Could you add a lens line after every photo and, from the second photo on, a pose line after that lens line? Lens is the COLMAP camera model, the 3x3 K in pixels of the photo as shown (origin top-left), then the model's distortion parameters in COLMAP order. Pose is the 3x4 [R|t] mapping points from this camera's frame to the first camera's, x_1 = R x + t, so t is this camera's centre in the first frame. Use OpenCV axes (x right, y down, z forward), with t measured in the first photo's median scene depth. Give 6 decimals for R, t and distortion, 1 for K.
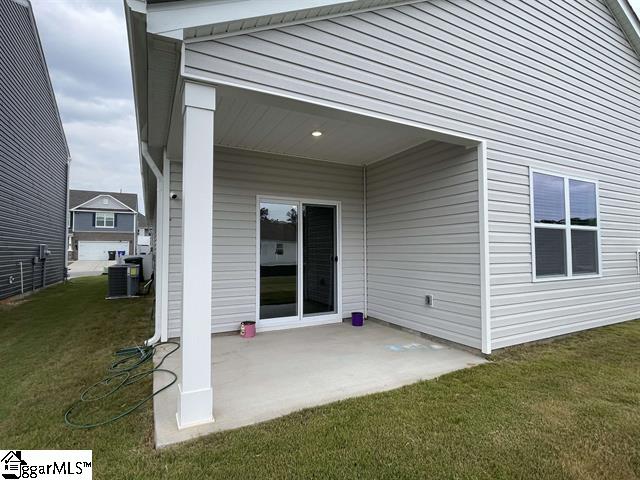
lens RADIAL K [[324.3, 0, 315.4], [0, 324.3, 240.1], [0, 0, 1]] dist [0.001260, -0.000048]
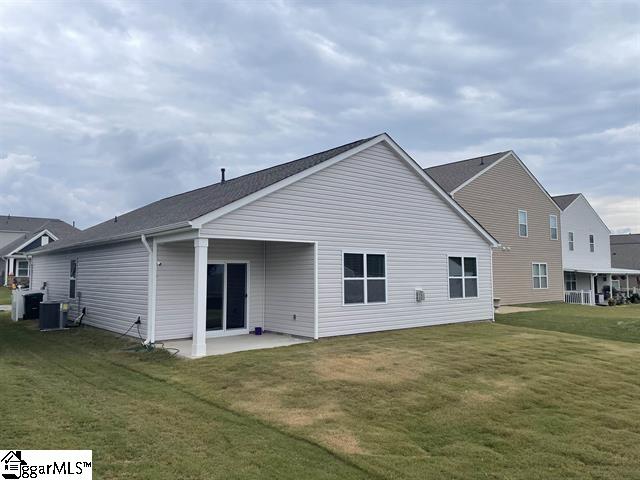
lens RADIAL K [[485.9, 0, 319.8], [0, 485.9, 235.4], [0, 0, 1]] dist [0.040803, -0.000658]
pose [[0.972970, 0.019307, 0.230122, -0.166175], [-0.008309, 0.998781, -0.048665, -0.145679], [-0.230781, 0.045437, 0.971944, -1.699439]]
